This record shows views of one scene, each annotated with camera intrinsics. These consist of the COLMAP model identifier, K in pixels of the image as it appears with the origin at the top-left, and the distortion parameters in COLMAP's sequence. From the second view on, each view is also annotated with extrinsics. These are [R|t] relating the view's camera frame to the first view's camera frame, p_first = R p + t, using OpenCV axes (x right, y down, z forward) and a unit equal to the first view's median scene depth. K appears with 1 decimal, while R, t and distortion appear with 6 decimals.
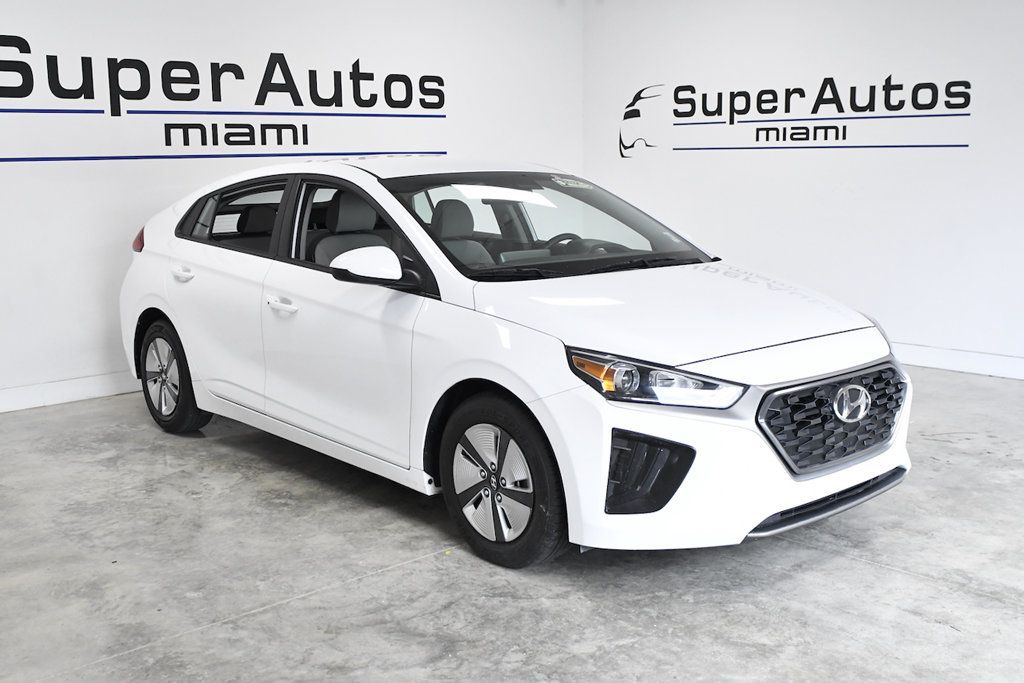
lens RADIAL K [[1072.0, 0, 507.2], [0, 1072.0, 345.6], [0, 0, 1]] dist [-0.061883, 0.000000]
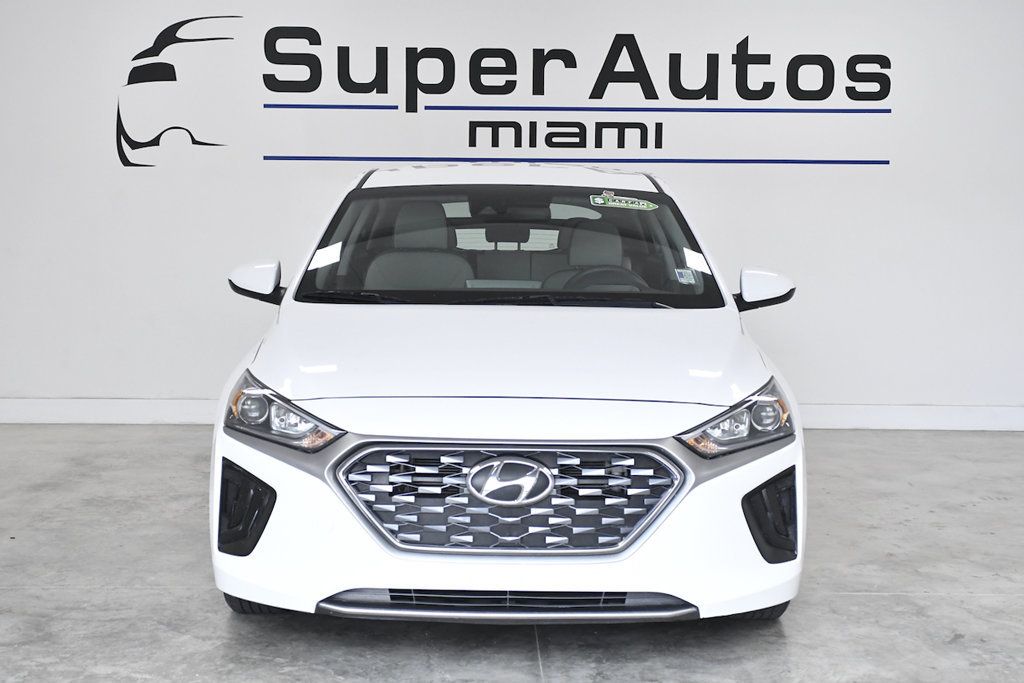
lens RADIAL K [[1617.1, 0, 515.4], [0, 1617.1, 338.2], [0, 0, 1]] dist [0.056945, 0.000000]
pose [[0.751108, 0.088095, -0.654275, 0.625837], [-0.131846, 0.991108, -0.017911, -0.016790], [0.646880, 0.099717, 0.756044, 0.051091]]
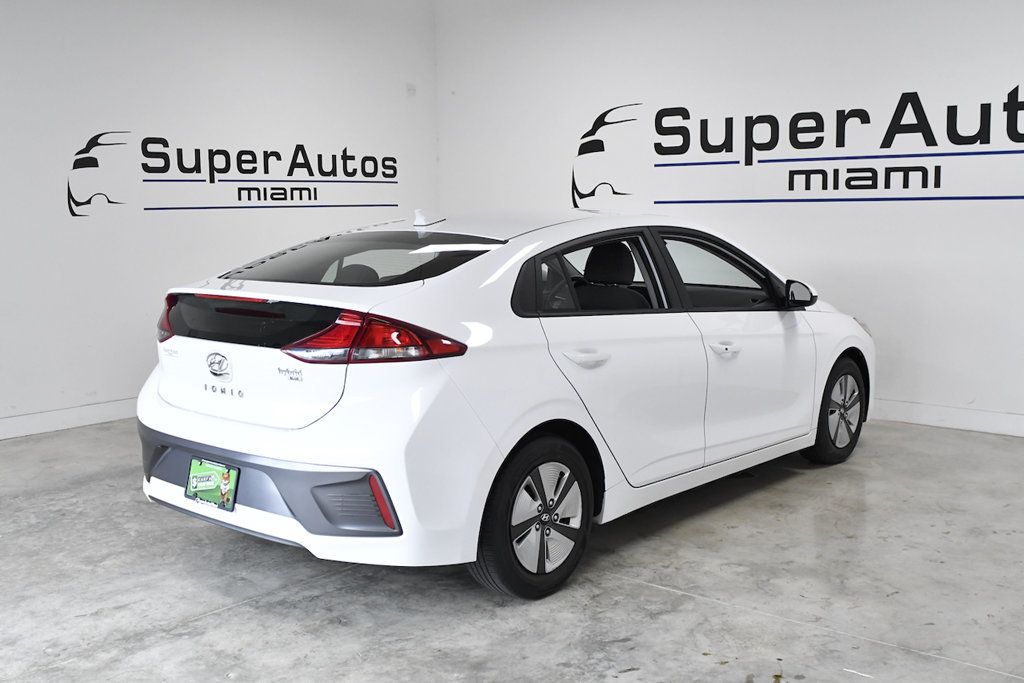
lens RADIAL K [[1072.0, 0, 511.4], [0, 1072.0, 342.8], [0, 0, 1]] dist [-0.061883, 0.000000]
pose [[0.108390, 0.139119, -0.984326, 0.818031], [-0.155638, 0.980324, 0.121416, -0.132388], [0.981849, 0.140038, 0.127909, 0.646441]]
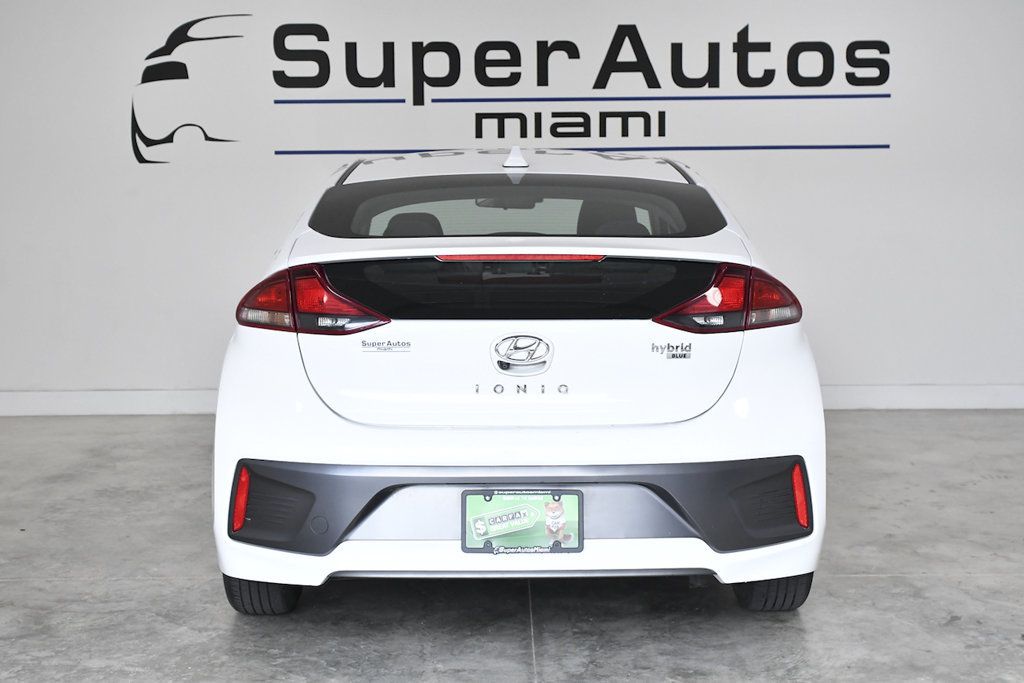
lens RADIAL K [[1550.0, 0, 515.9], [0, 1550.0, 334.1], [0, 0, 1]] dist [0.036805, 0.000000]
pose [[0.740033, 0.080915, -0.667686, 0.618450], [-0.116810, 0.993113, -0.009114, -0.020883], [0.662350, 0.084737, 0.744387, 0.087740]]
